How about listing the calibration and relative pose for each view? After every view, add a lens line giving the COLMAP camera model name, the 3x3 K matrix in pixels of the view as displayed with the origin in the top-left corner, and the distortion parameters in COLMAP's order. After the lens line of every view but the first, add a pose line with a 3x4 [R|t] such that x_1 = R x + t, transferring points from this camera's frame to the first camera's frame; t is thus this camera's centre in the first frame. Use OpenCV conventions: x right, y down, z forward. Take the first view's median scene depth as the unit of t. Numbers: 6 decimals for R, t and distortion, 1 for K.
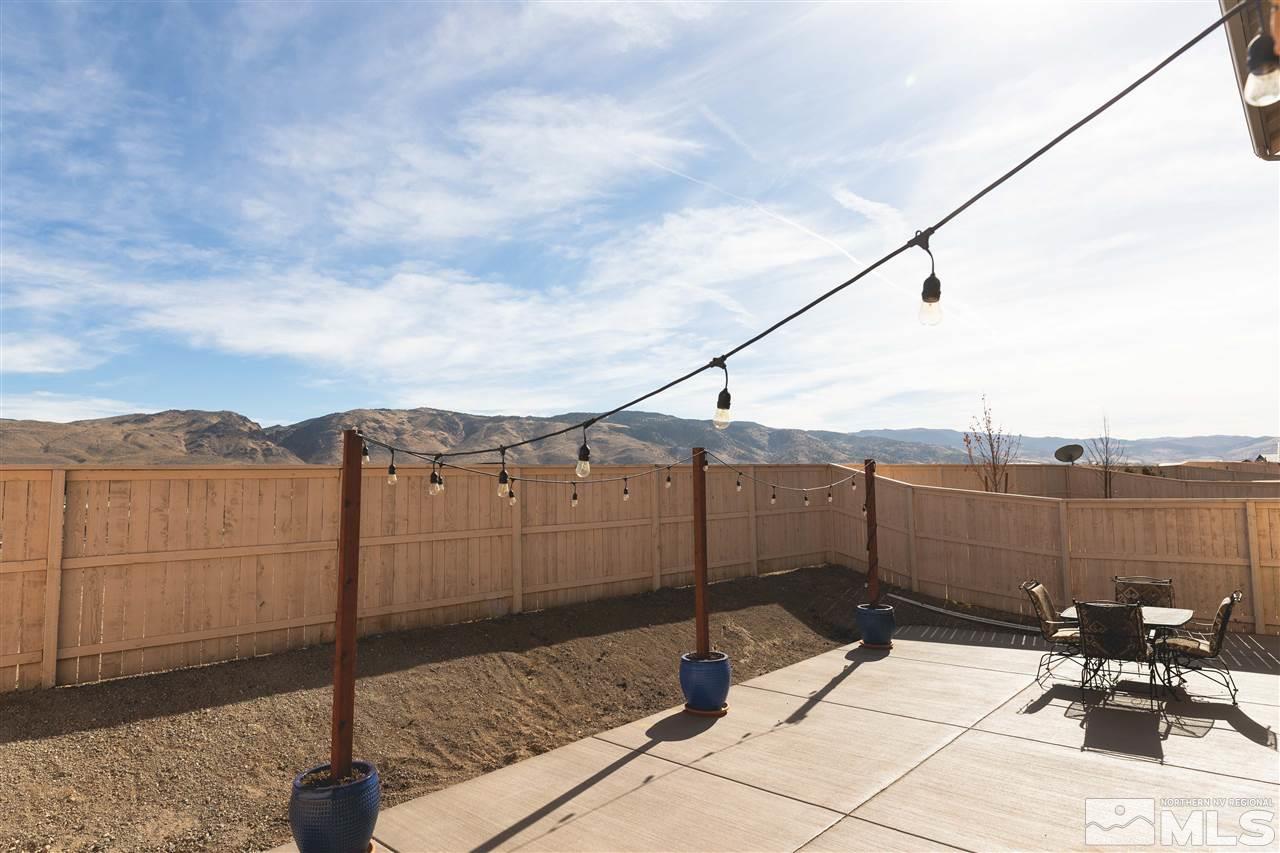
lens RADIAL K [[755.4, 0, 651.6], [0, 755.4, 427.9], [0, 0, 1]] dist [0.005604, -0.002550]
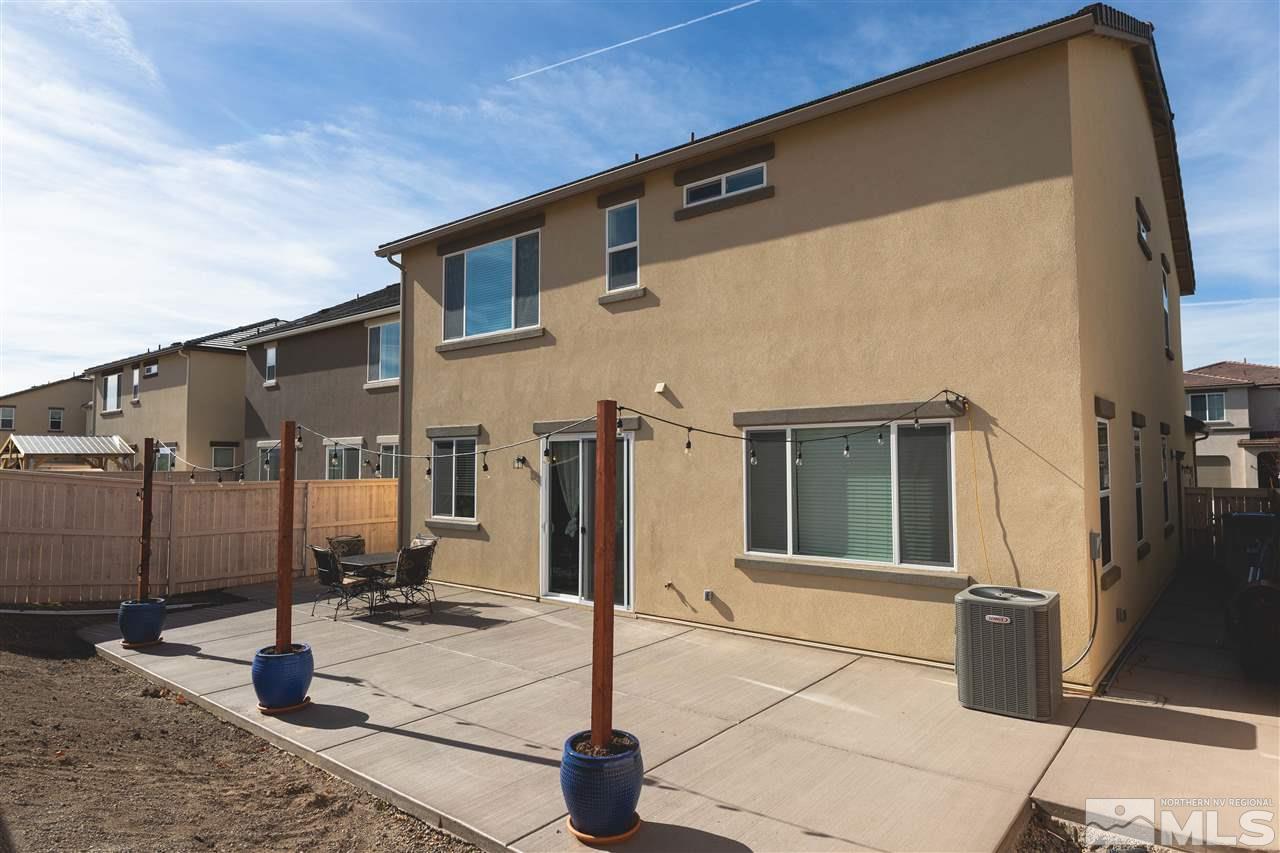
lens RADIAL K [[755.4, 0, 649.4], [0, 755.4, 424.7], [0, 0, 1]] dist [0.005604, -0.002550]
pose [[-0.083232, 0.070746, 0.994016, -0.955894], [-0.074678, 0.994229, -0.077014, 0.073077], [-0.993728, -0.080641, -0.077469, 0.692106]]
